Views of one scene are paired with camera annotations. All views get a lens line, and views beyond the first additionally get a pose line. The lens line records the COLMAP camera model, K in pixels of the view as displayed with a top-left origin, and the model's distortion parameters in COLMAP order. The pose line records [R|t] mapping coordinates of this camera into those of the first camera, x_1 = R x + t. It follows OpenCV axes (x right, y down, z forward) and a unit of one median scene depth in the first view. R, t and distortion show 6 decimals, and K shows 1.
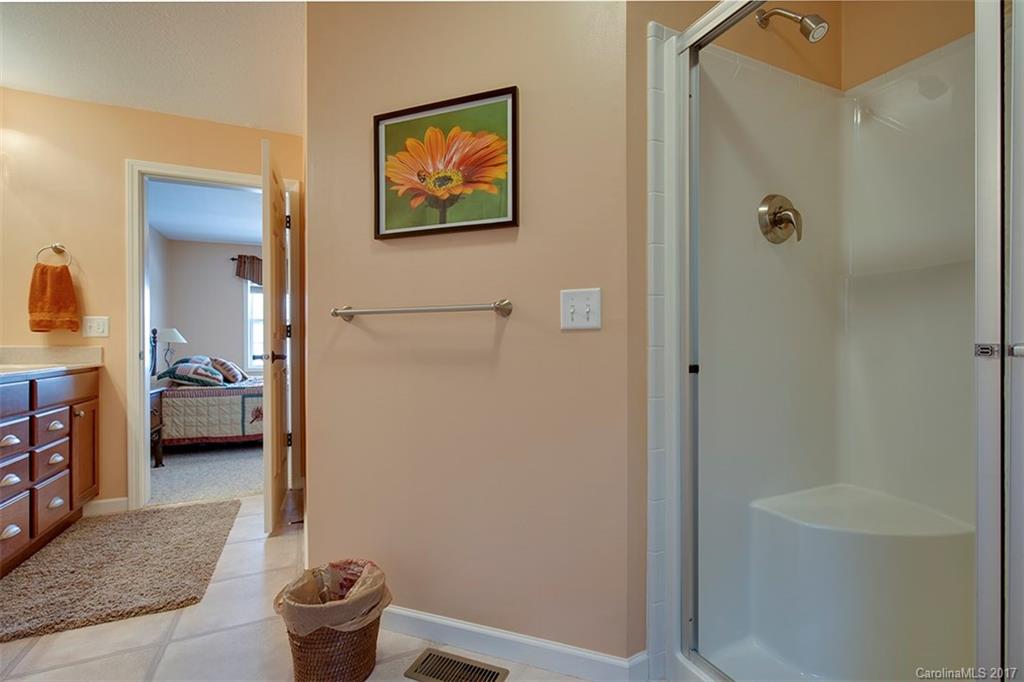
lens RADIAL K [[470.1, 0, 516.9], [0, 470.1, 343.3], [0, 0, 1]] dist [-0.000110, -0.000060]
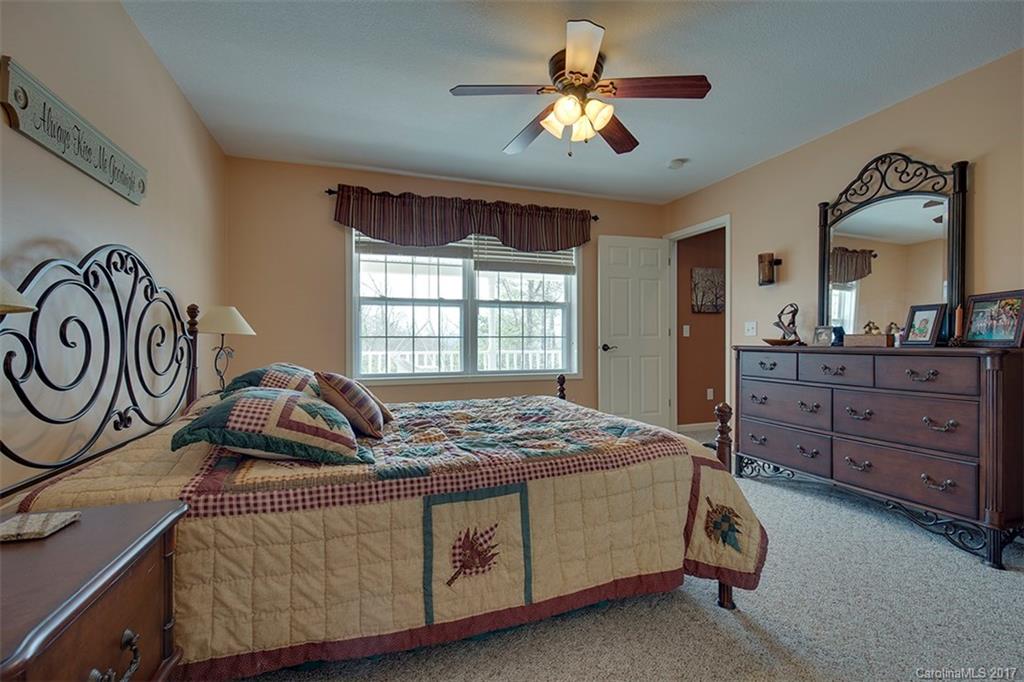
lens RADIAL K [[470.1, 0, 509.4], [0, 470.1, 340.6], [0, 0, 1]] dist [-0.000110, -0.000060]
pose [[0.993754, 0.002633, -0.111559, -0.492779], [-0.002404, 0.999995, 0.002187, 0.004485], [0.111564, -0.001905, 0.993755, 0.692870]]
